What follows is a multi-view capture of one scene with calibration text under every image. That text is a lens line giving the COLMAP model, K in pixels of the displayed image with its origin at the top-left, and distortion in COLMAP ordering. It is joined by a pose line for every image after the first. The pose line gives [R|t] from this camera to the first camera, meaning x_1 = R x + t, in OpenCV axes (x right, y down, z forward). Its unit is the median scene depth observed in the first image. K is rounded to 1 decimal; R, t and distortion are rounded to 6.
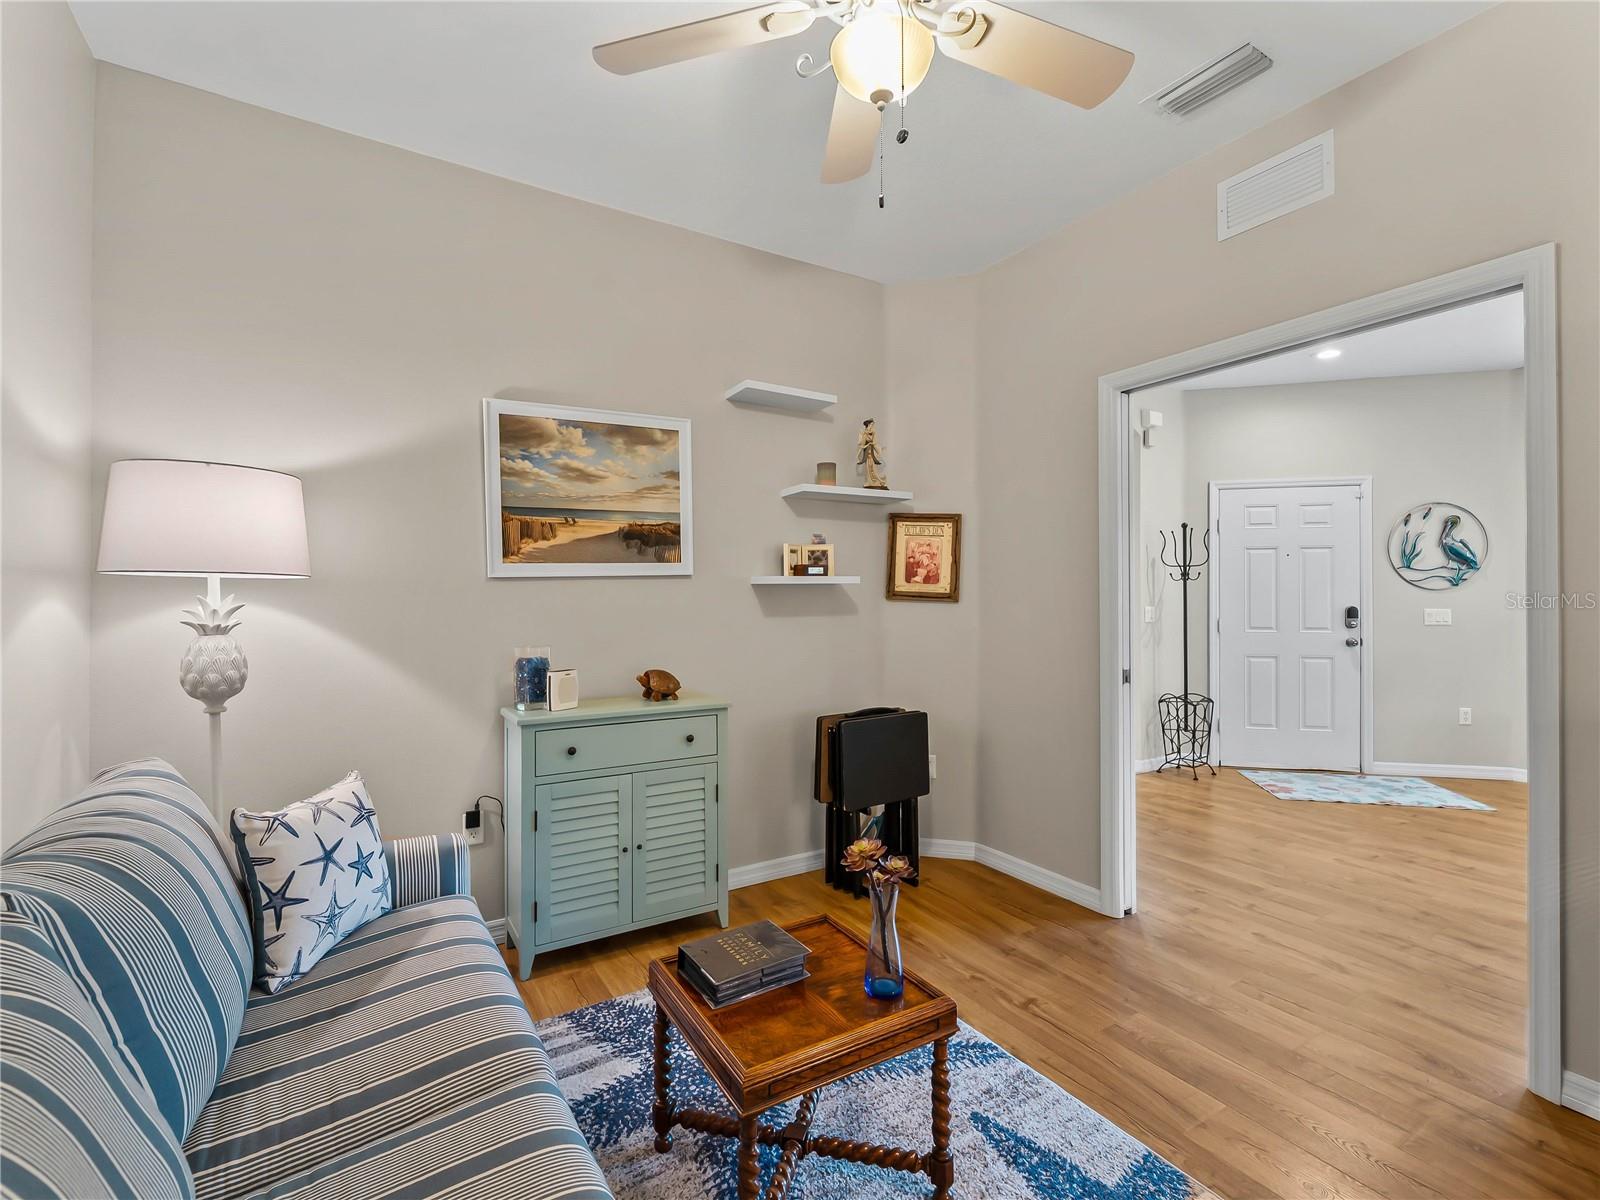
lens RADIAL K [[723.2, 0, 800.8], [0, 723.2, 595.6], [0, 0, 1]] dist [-0.003085, -0.000732]
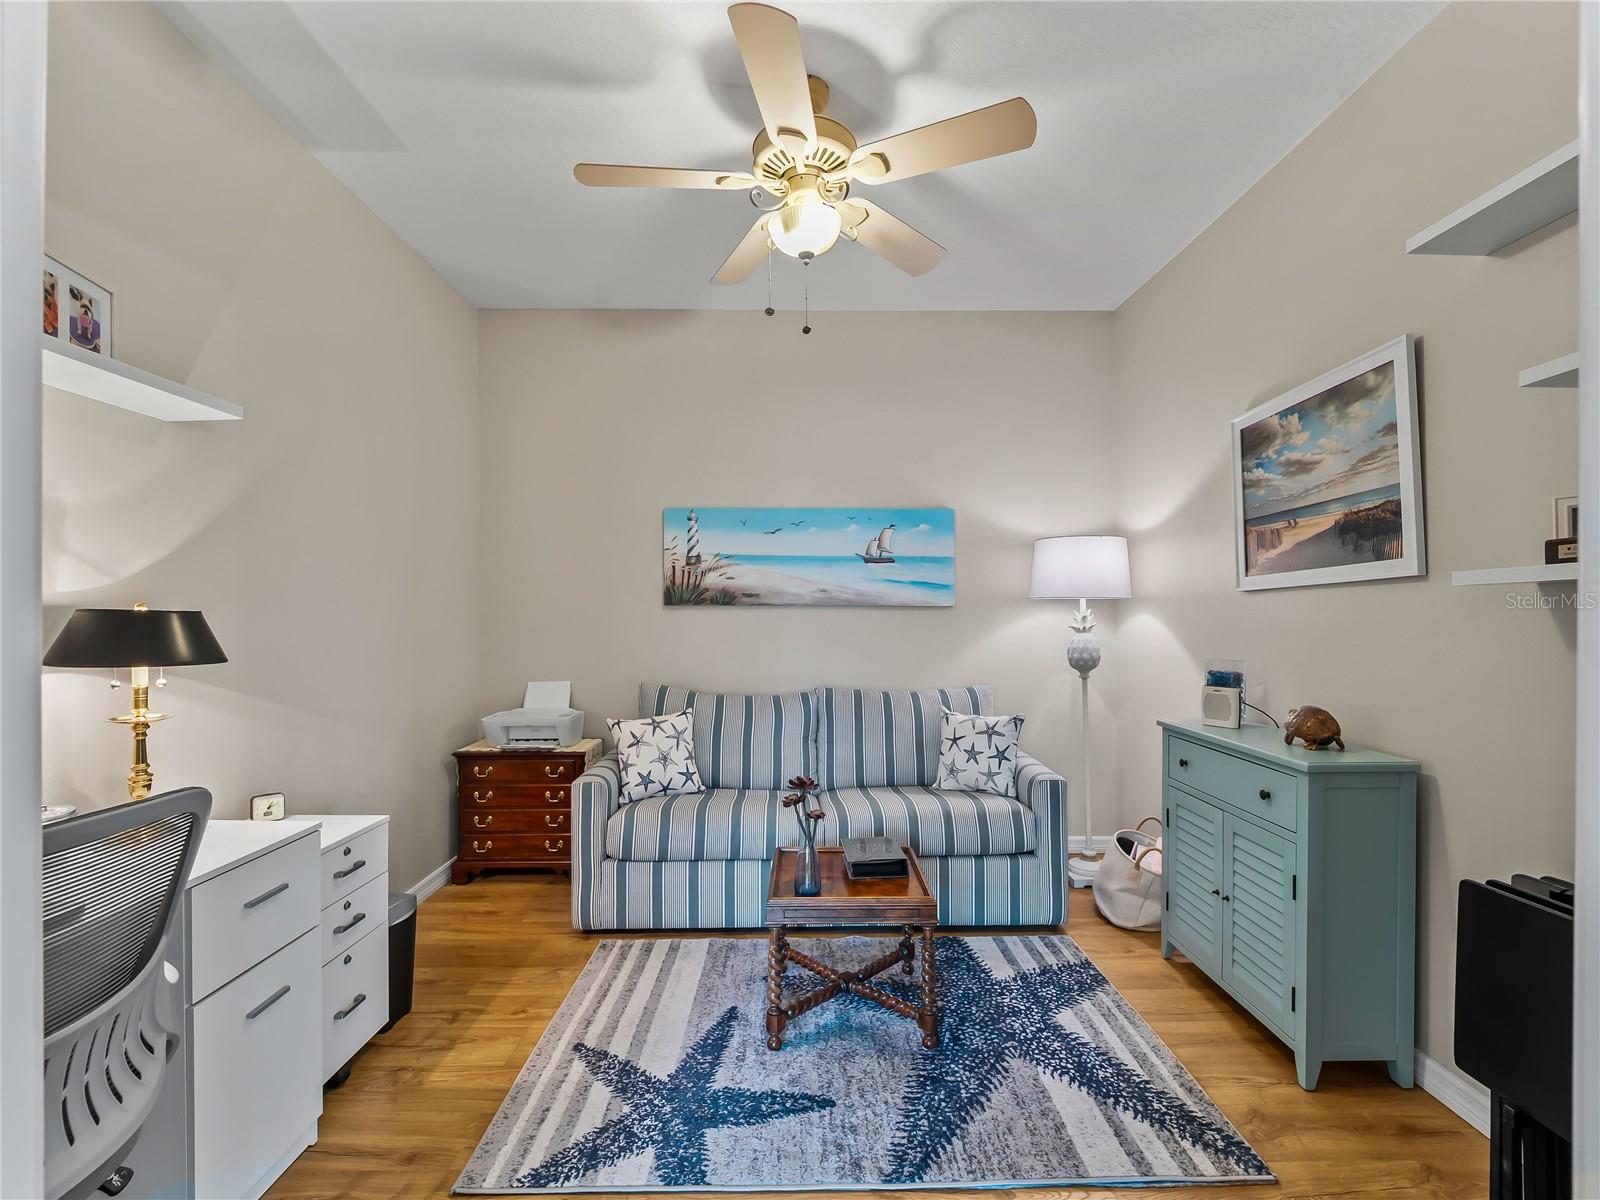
lens RADIAL K [[706.2, 0, 803.6], [0, 706.2, 614.6], [0, 0, 1]] dist [0.003375, 0.000120]
pose [[-0.497036, 0.004774, -0.867717, 0.722062], [0.003121, 0.999988, 0.003714, 0.002092], [0.867725, -0.000862, -0.497045, 0.925213]]
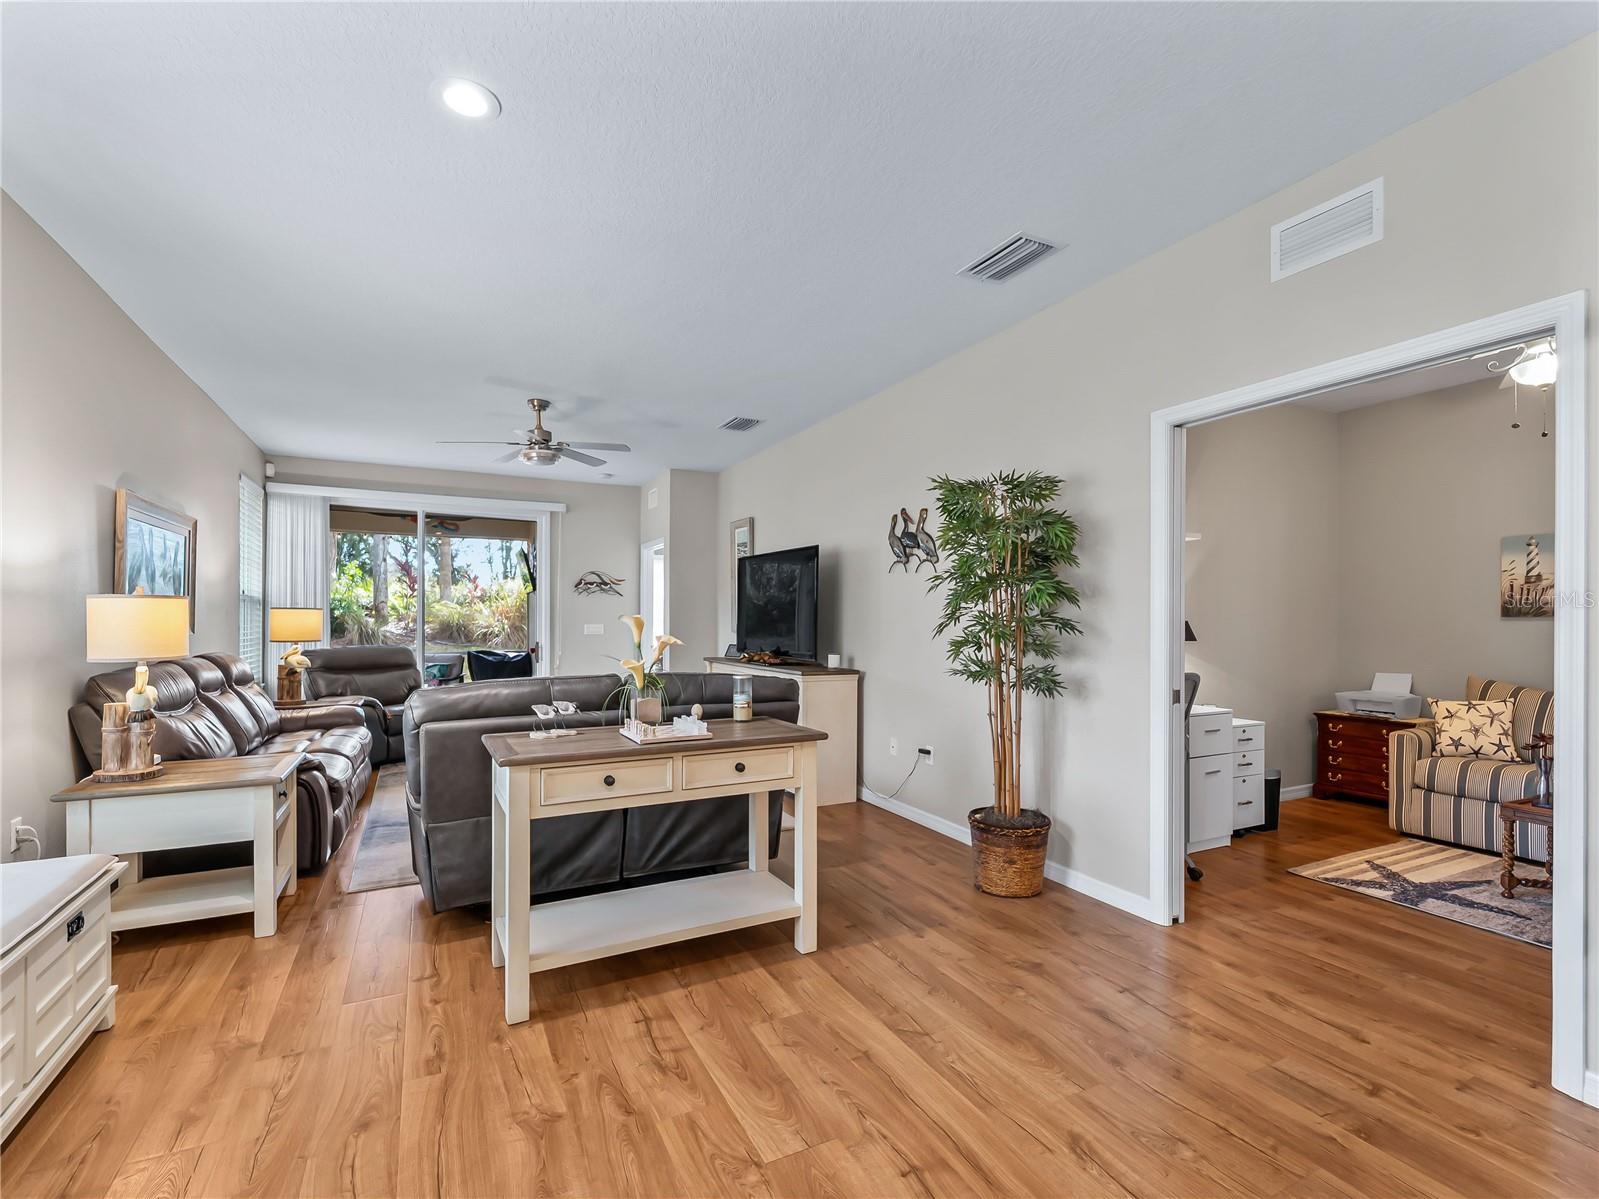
lens RADIAL K [[728.2, 0, 795.1], [0, 728.2, 618.9], [0, 0, 1]] dist [0.000757, 0.000453]
pose [[-0.996457, -0.001518, 0.084095, 1.167204], [-0.001499, 0.999999, 0.000292, -0.004046], [-0.084096, 0.000165, -0.996458, 1.819105]]
